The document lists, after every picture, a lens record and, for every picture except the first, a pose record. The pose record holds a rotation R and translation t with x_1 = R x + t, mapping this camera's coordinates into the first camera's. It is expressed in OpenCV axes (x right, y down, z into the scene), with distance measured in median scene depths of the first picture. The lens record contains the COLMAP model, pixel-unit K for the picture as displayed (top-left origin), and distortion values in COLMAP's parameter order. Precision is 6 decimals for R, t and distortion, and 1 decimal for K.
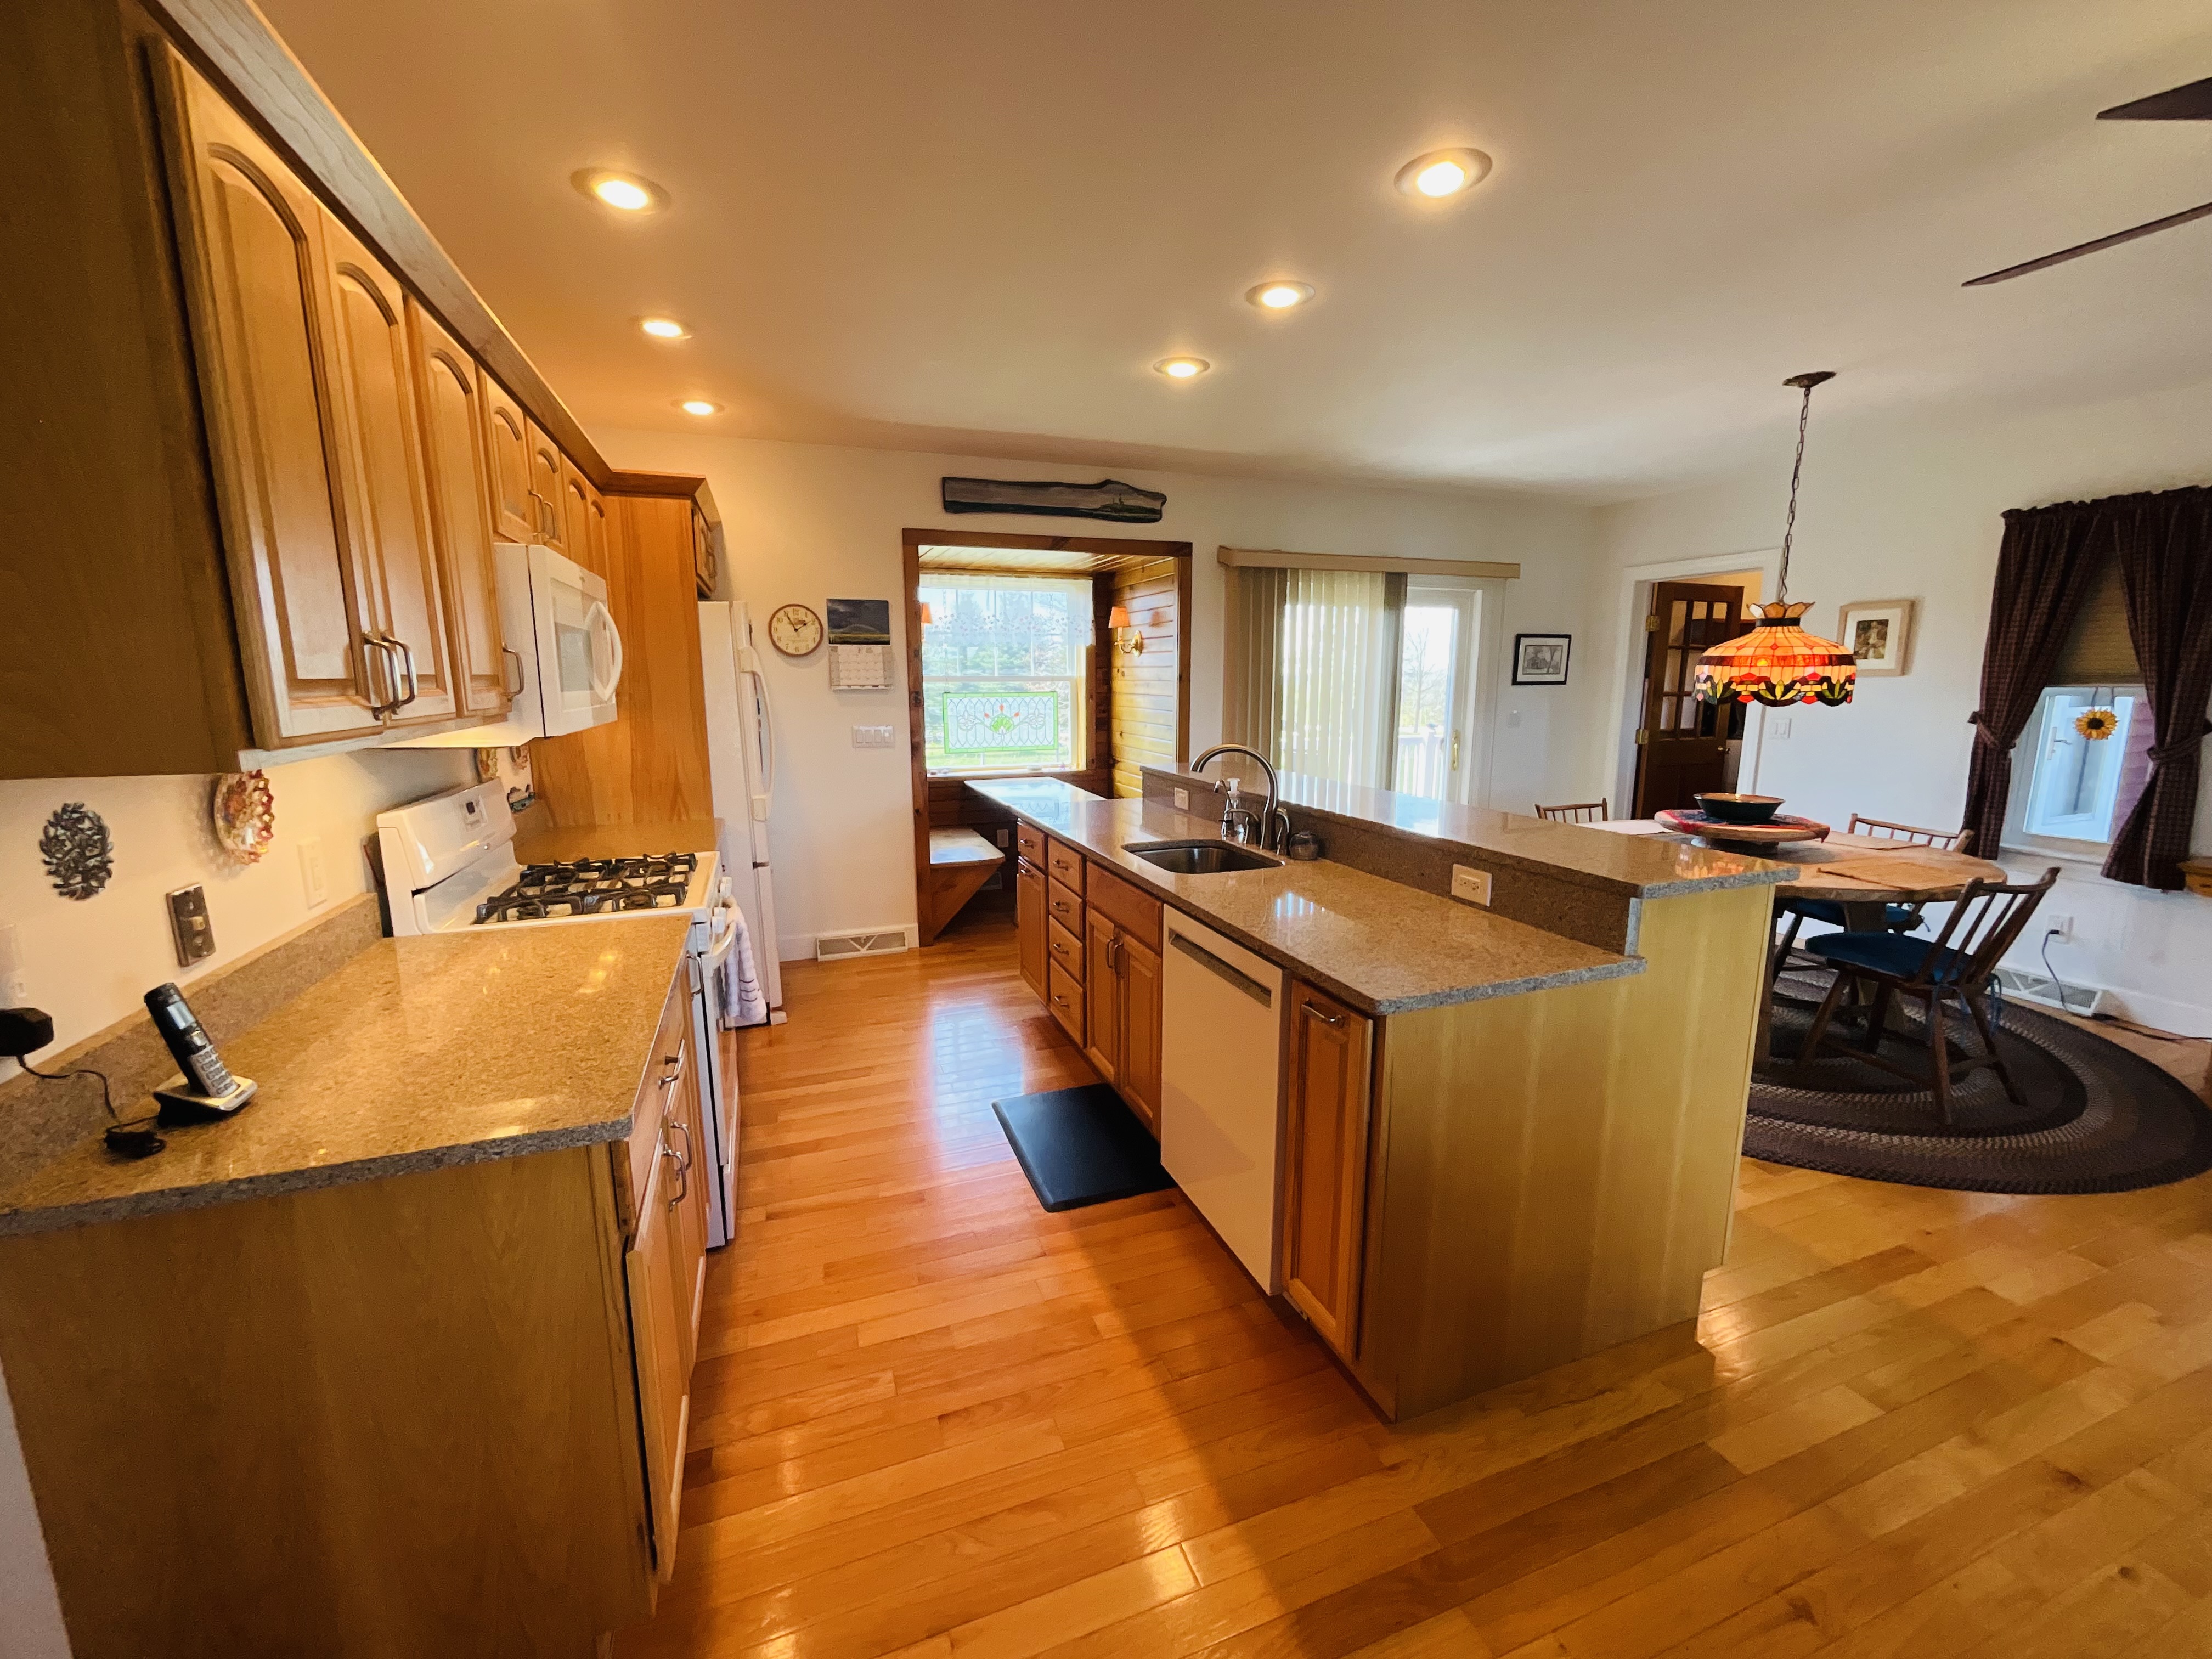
lens RADIAL K [[895.6, 0, 1112.1], [0, 895.6, 828.6], [0, 0, 1]] dist [-0.001627, -0.000751]
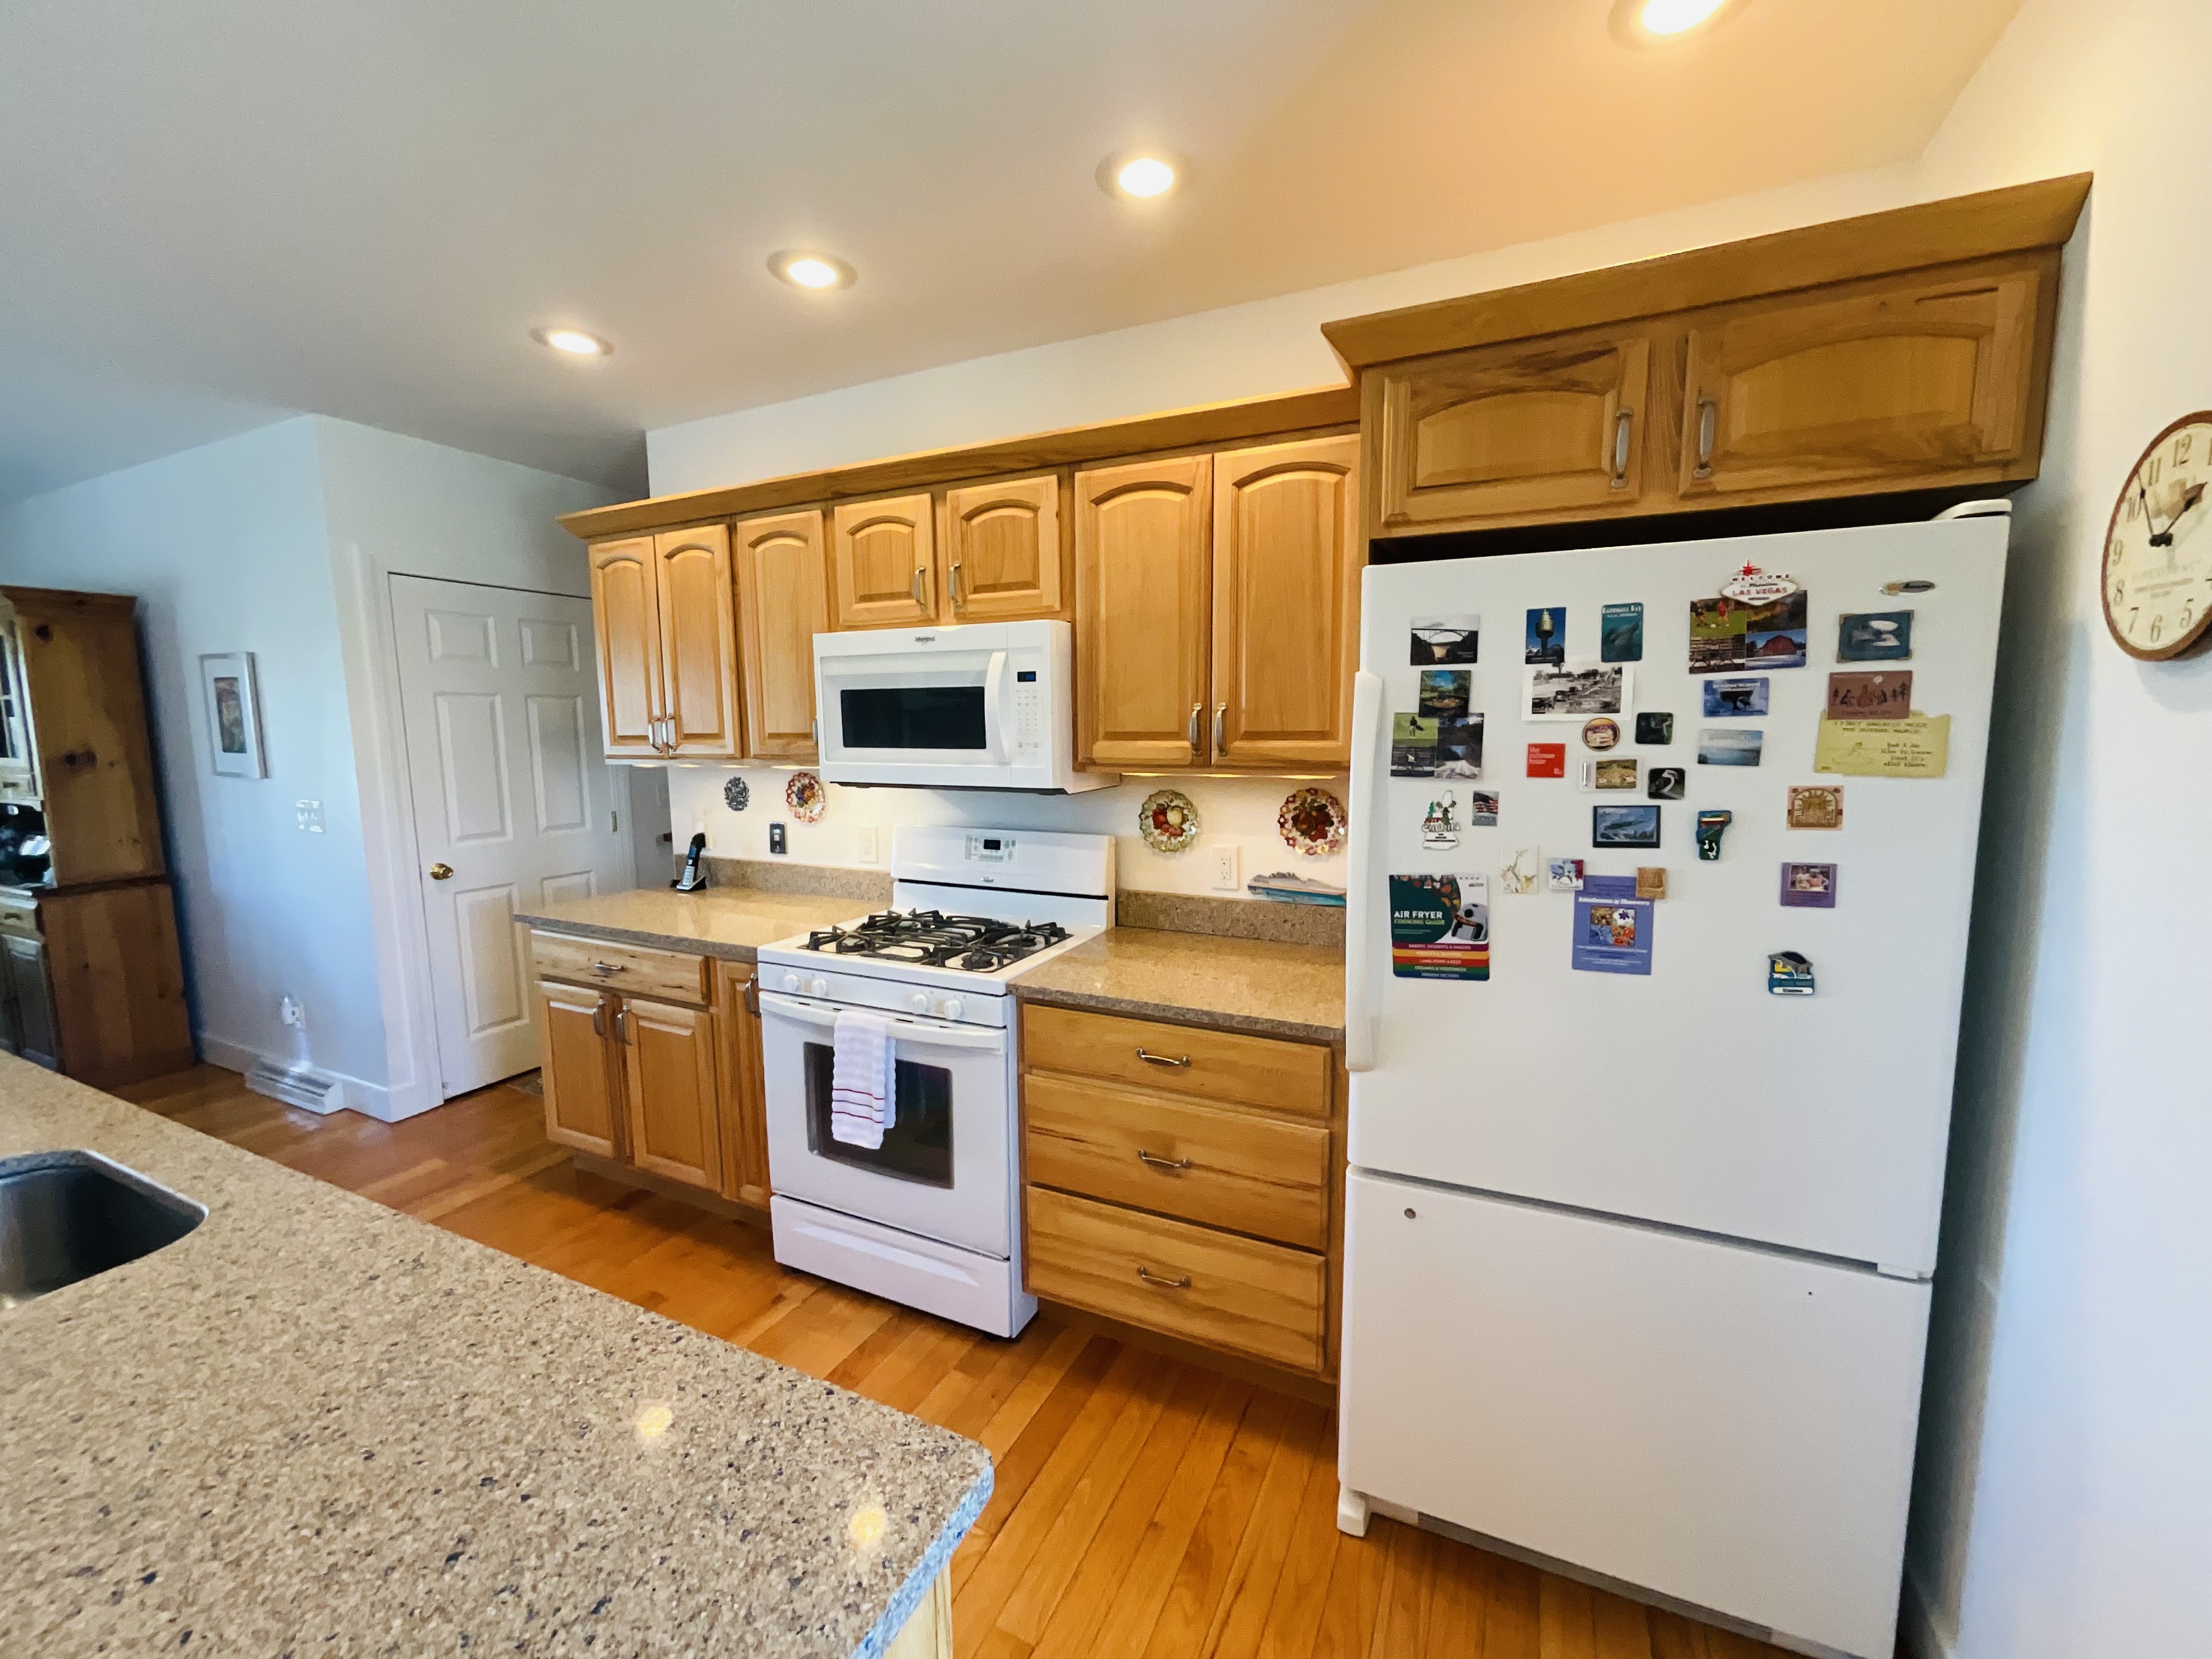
lens RADIAL K [[895.6, 0, 1109.6], [0, 895.6, 829.3], [0, 0, 1]] dist [-0.001627, -0.000751]
pose [[-0.718030, 0.091536, -0.689967, -0.013738], [-0.109657, 0.964056, 0.242015, -0.208678], [0.687319, 0.249434, -0.682184, 1.159355]]
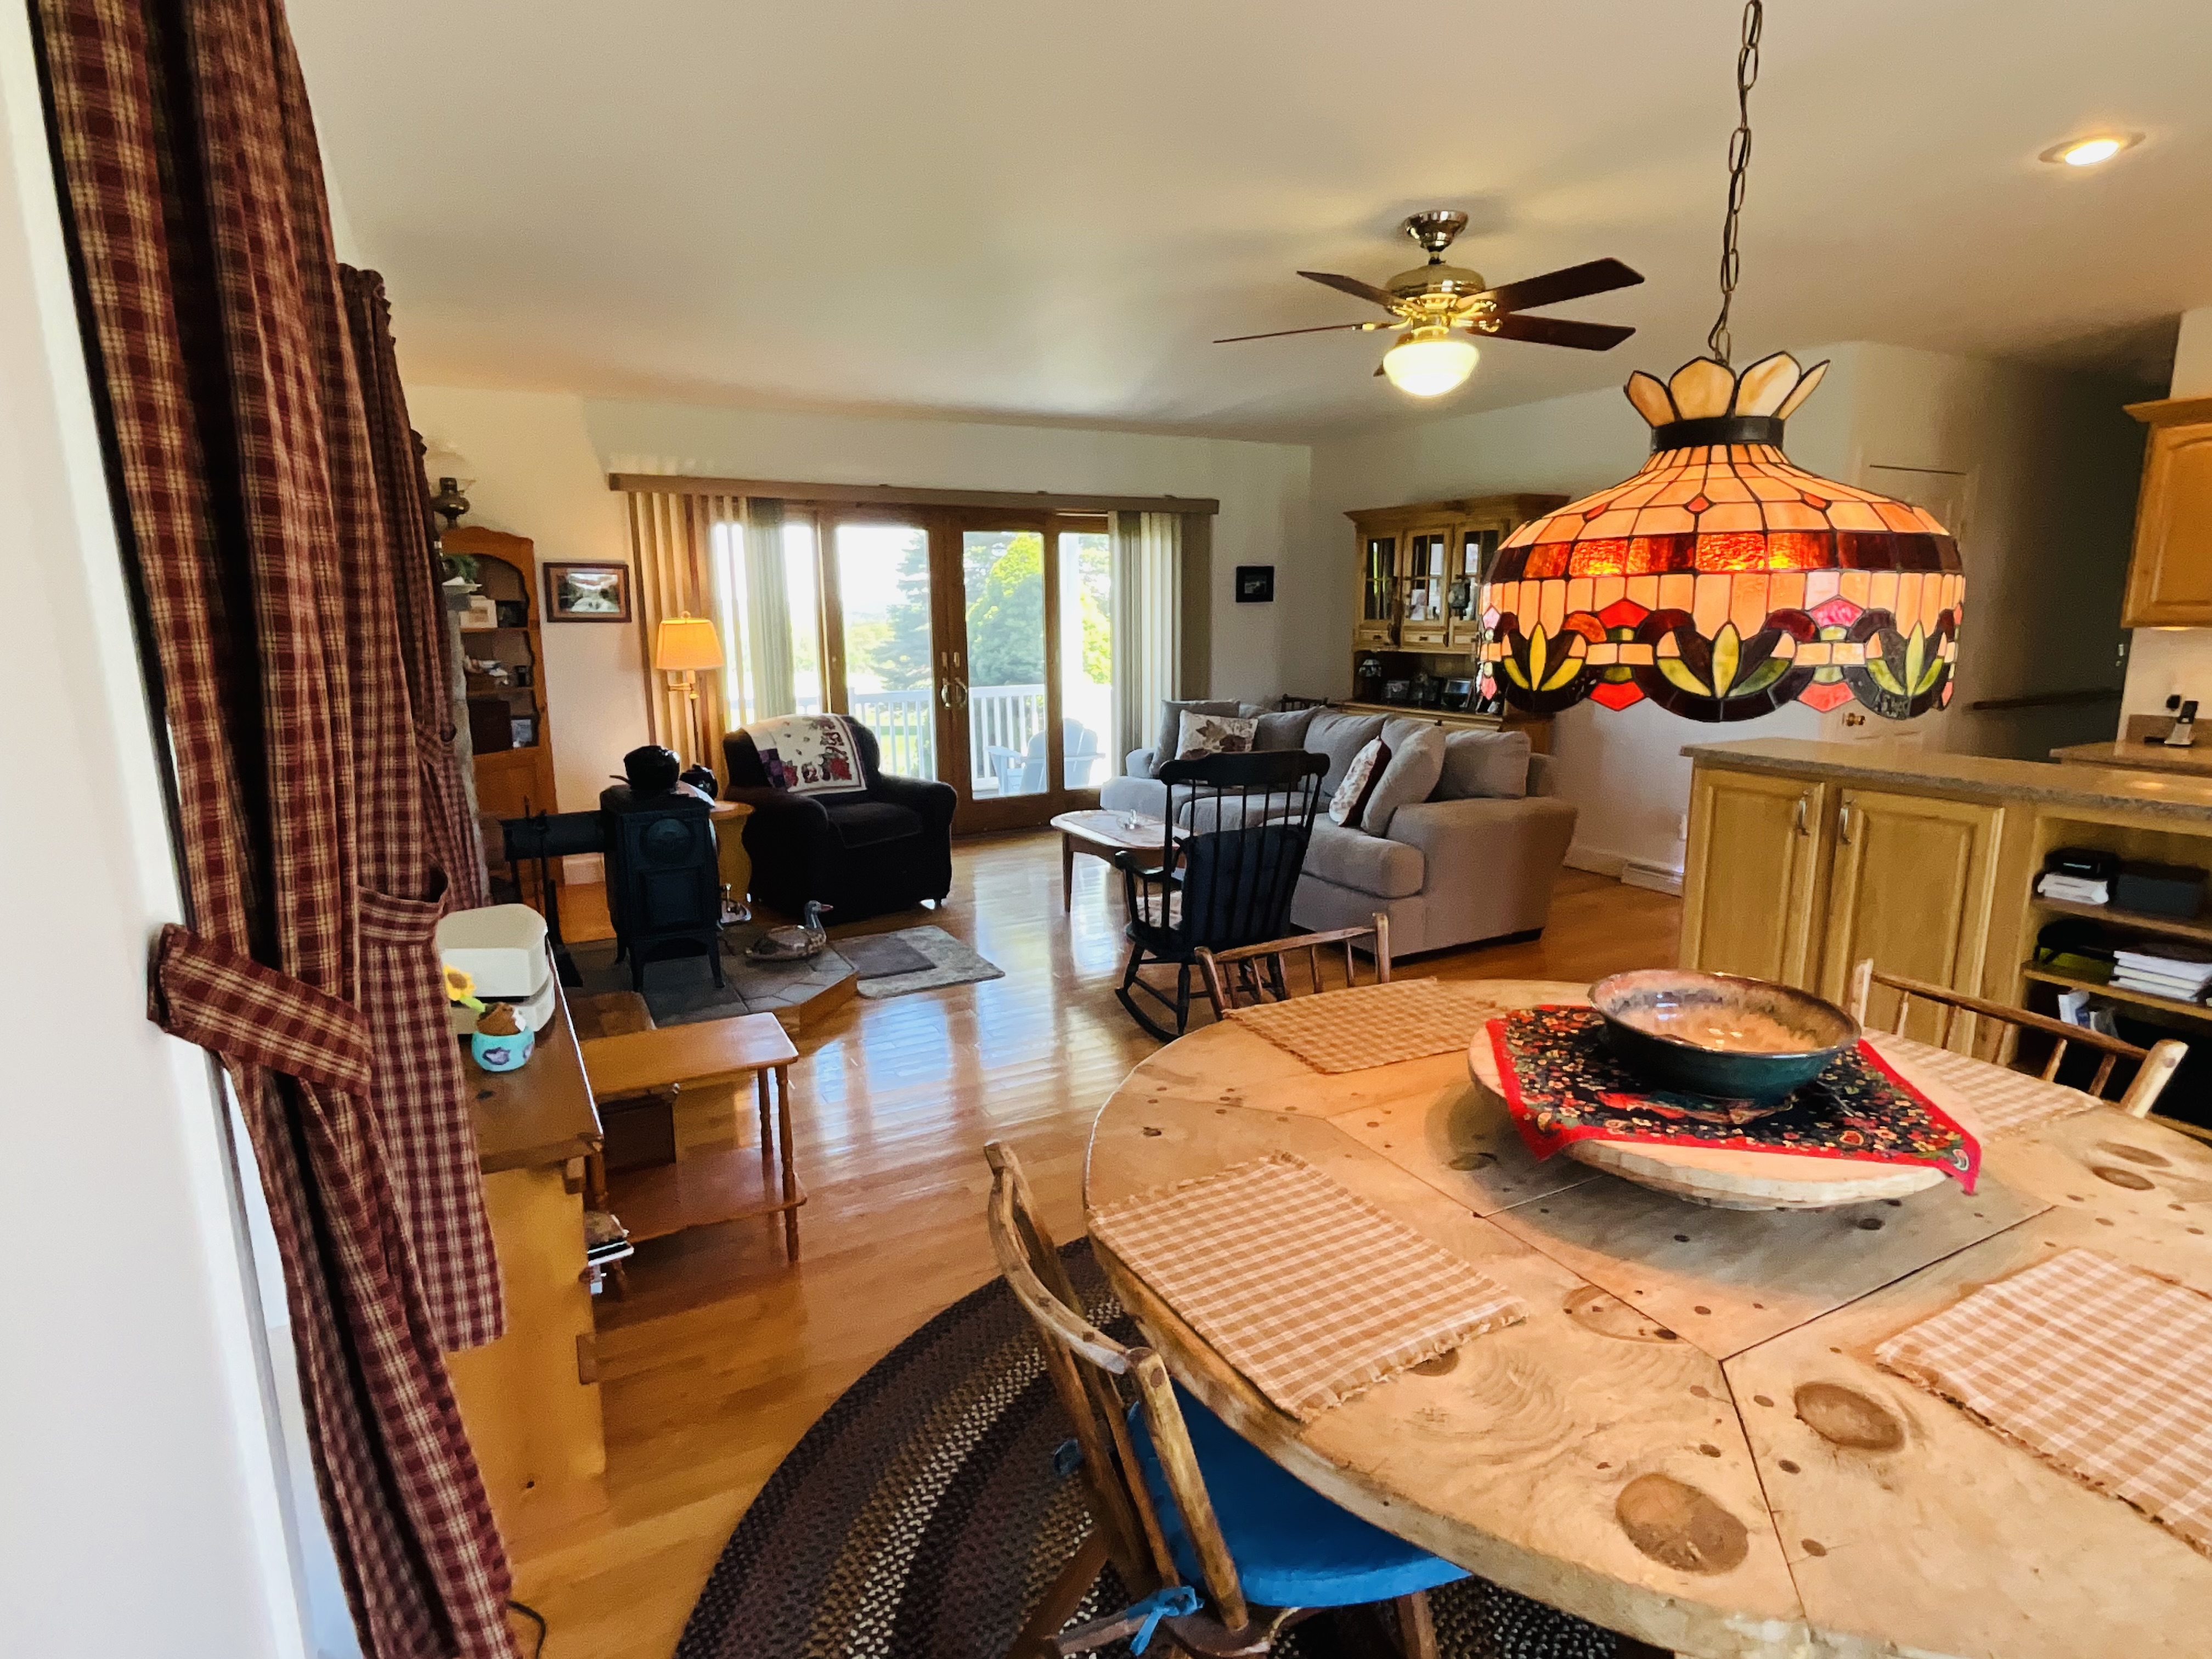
lens RADIAL K [[1163.3, 0, 1111.9], [0, 1163.3, 836.0], [0, 0, 1]] dist [-0.013421, 0.009869]
pose [[-0.990312, 0.037242, -0.133774, 0.956519], [-0.012827, 0.934710, 0.355180, -0.227897], [0.138268, 0.353455, -0.925177, 1.308984]]
